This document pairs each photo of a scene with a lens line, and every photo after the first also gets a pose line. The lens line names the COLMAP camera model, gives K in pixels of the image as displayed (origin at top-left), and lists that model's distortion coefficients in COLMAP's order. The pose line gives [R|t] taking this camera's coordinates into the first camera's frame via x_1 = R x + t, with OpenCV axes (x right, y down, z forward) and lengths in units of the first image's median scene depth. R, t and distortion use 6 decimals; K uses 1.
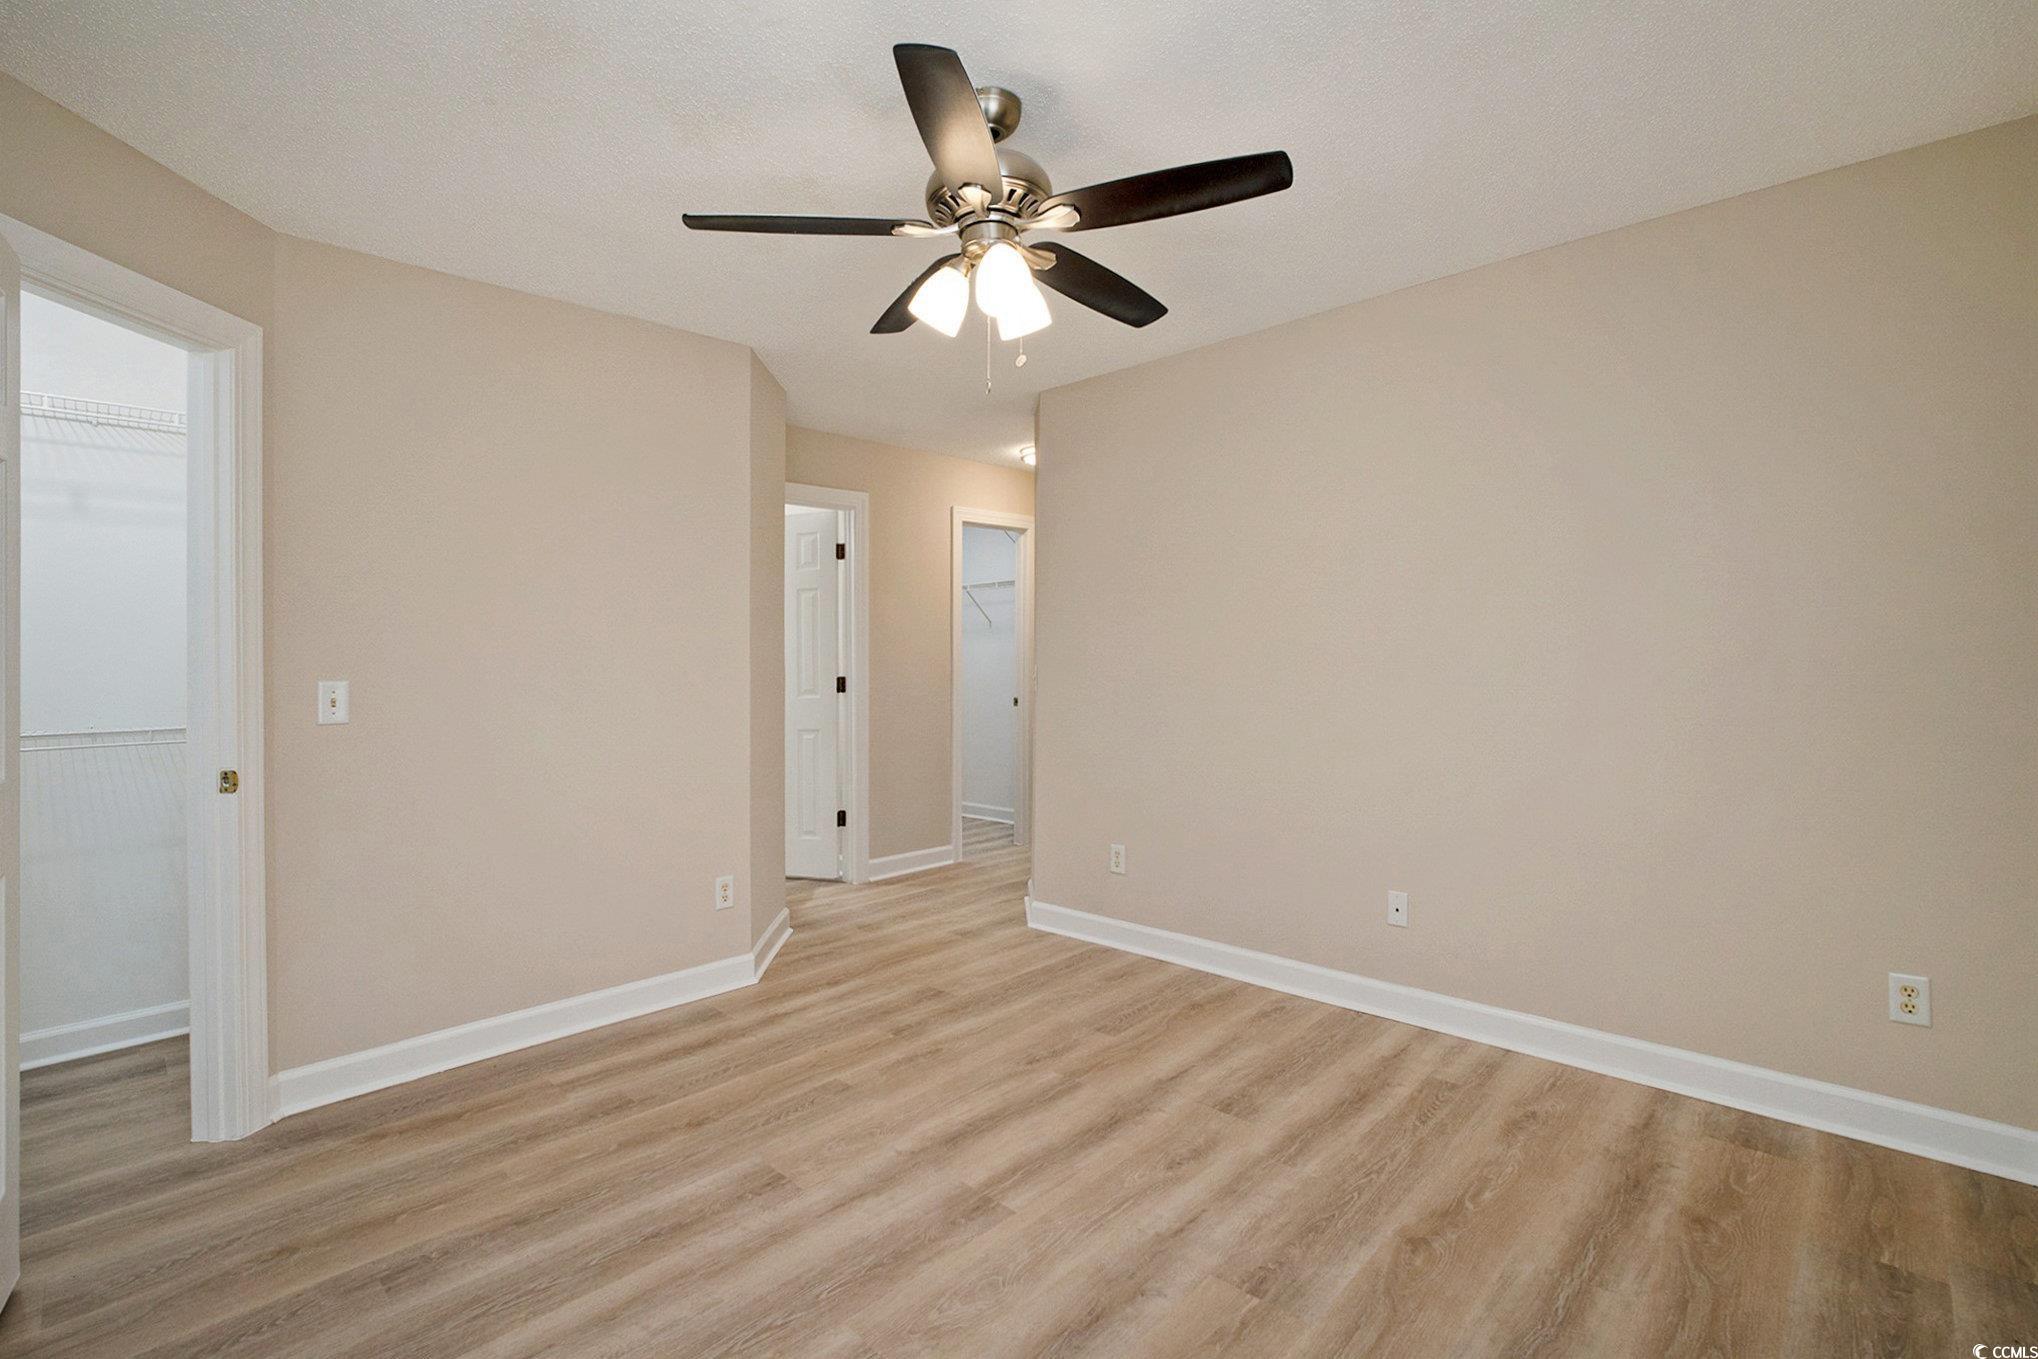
lens RADIAL K [[966.0, 0, 1025.3], [0, 966.0, 682.0], [0, 0, 1]] dist [-0.049695, 0.018793]
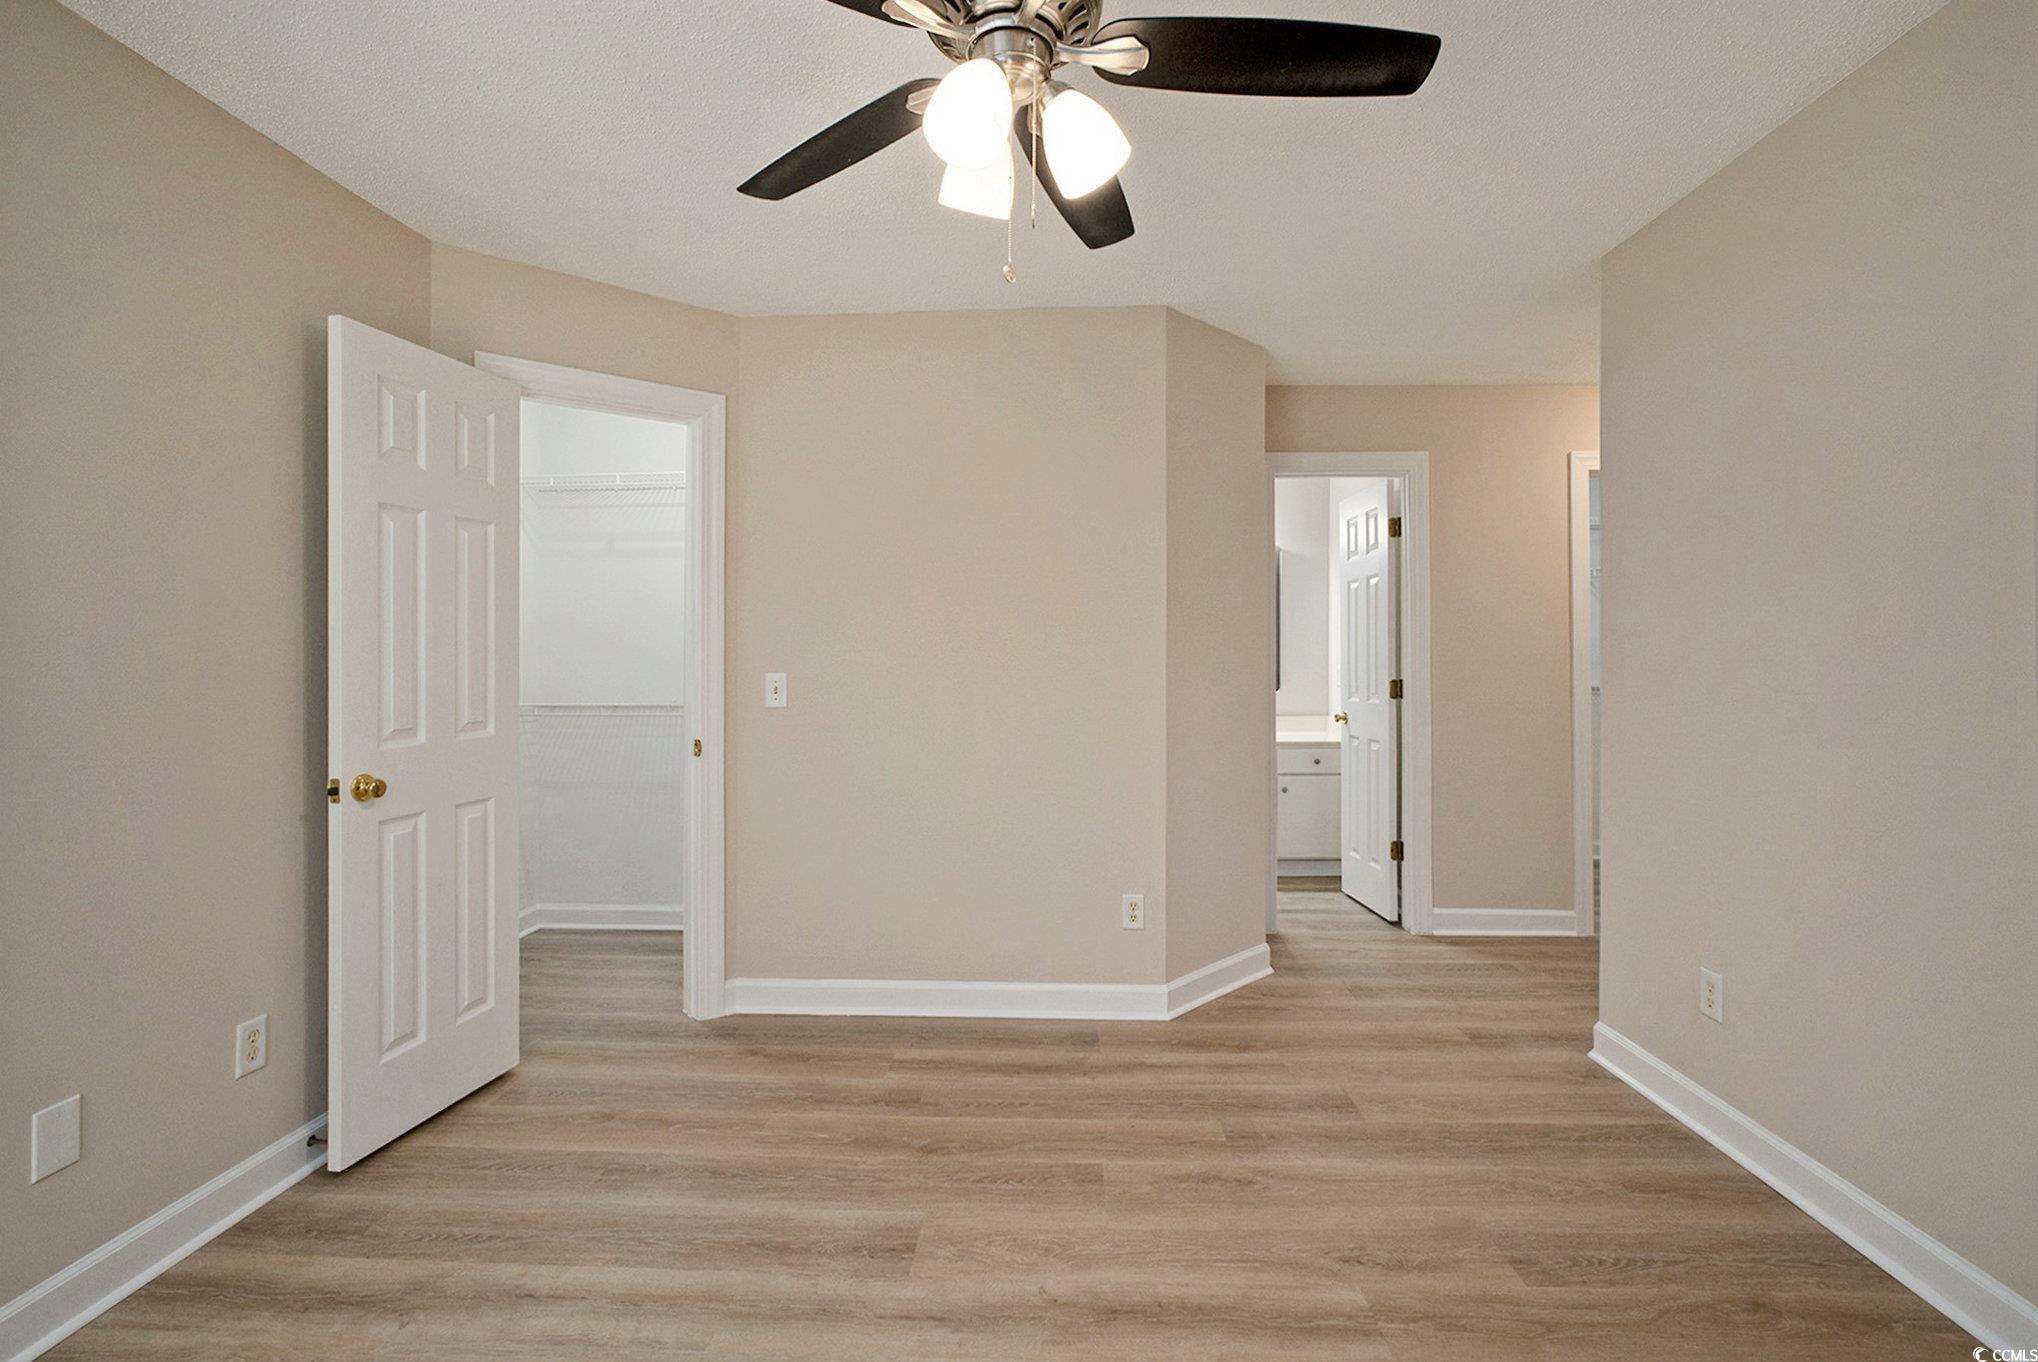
lens RADIAL K [[930.4, 0, 989.7], [0, 930.4, 675.6], [0, 0, 1]] dist [-0.033391, 0.016912]
pose [[0.642740, 0.024422, -0.765695, 0.341534], [-0.025104, 0.999626, 0.010810, -0.015823], [0.765673, 0.012274, 0.643113, 0.401739]]
